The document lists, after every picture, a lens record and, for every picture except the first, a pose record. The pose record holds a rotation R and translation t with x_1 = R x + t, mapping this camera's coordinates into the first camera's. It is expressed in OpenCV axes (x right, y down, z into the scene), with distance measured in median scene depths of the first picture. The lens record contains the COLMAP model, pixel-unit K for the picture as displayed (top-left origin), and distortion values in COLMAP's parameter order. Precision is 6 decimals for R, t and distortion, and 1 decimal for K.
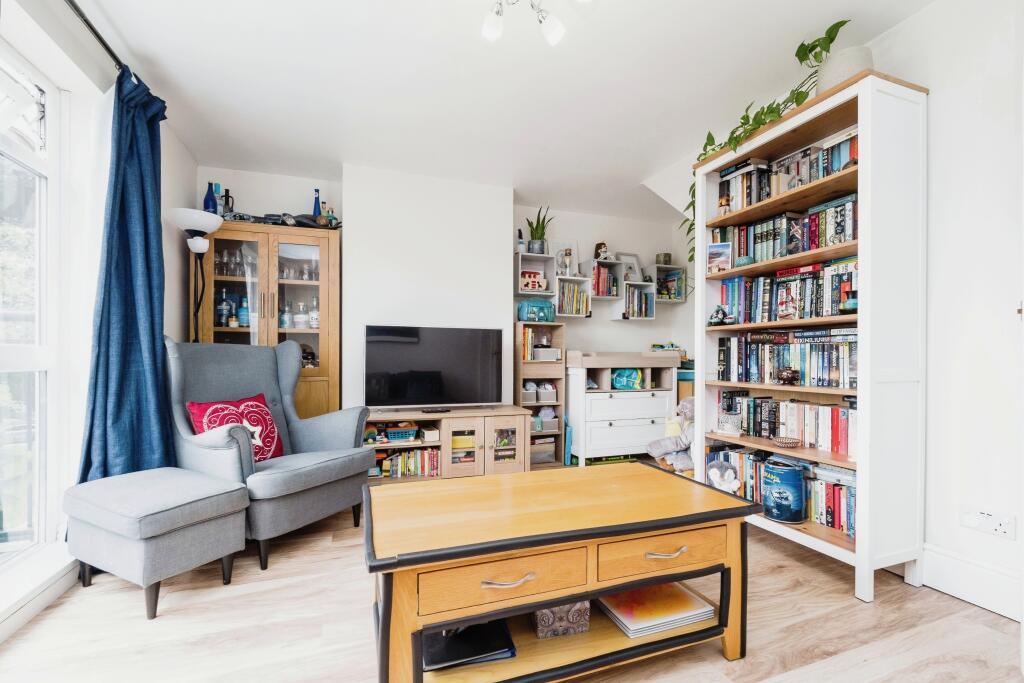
lens RADIAL K [[445.5, 0, 514.8], [0, 445.5, 350.0], [0, 0, 1]] dist [0.001426, -0.000141]
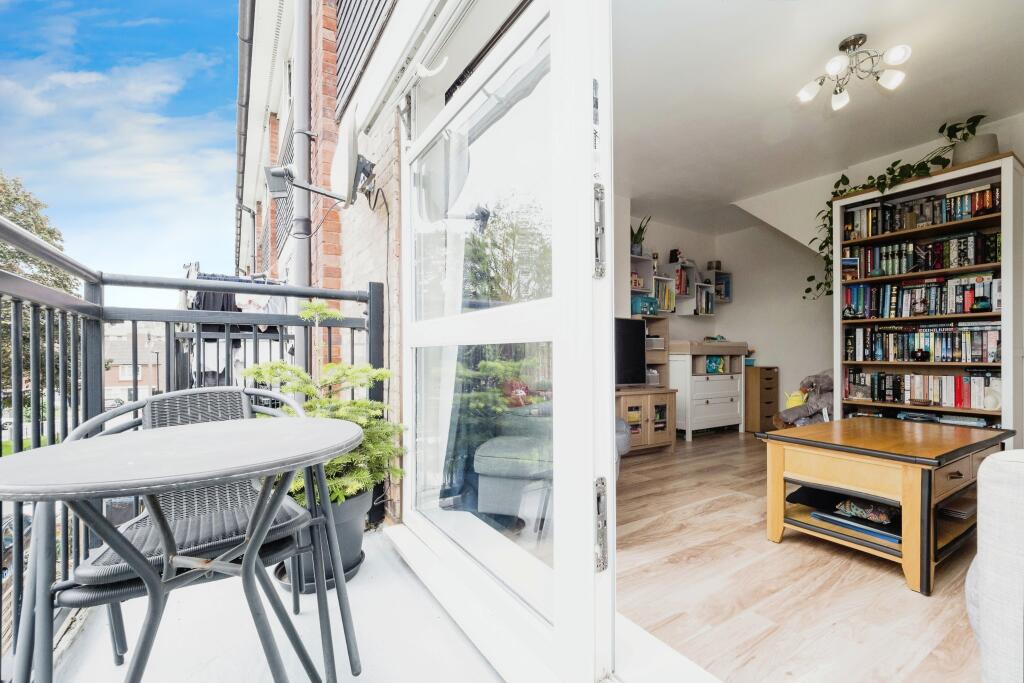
lens RADIAL K [[439.0, 0, 515.3], [0, 439.0, 346.1], [0, 0, 1]] dist [-0.000029, 0.000815]
pose [[0.974068, 0.005893, 0.226178, -0.887959], [-0.005452, 0.999982, -0.002574, 0.036712], [-0.226189, 0.001274, 0.974083, -0.062984]]
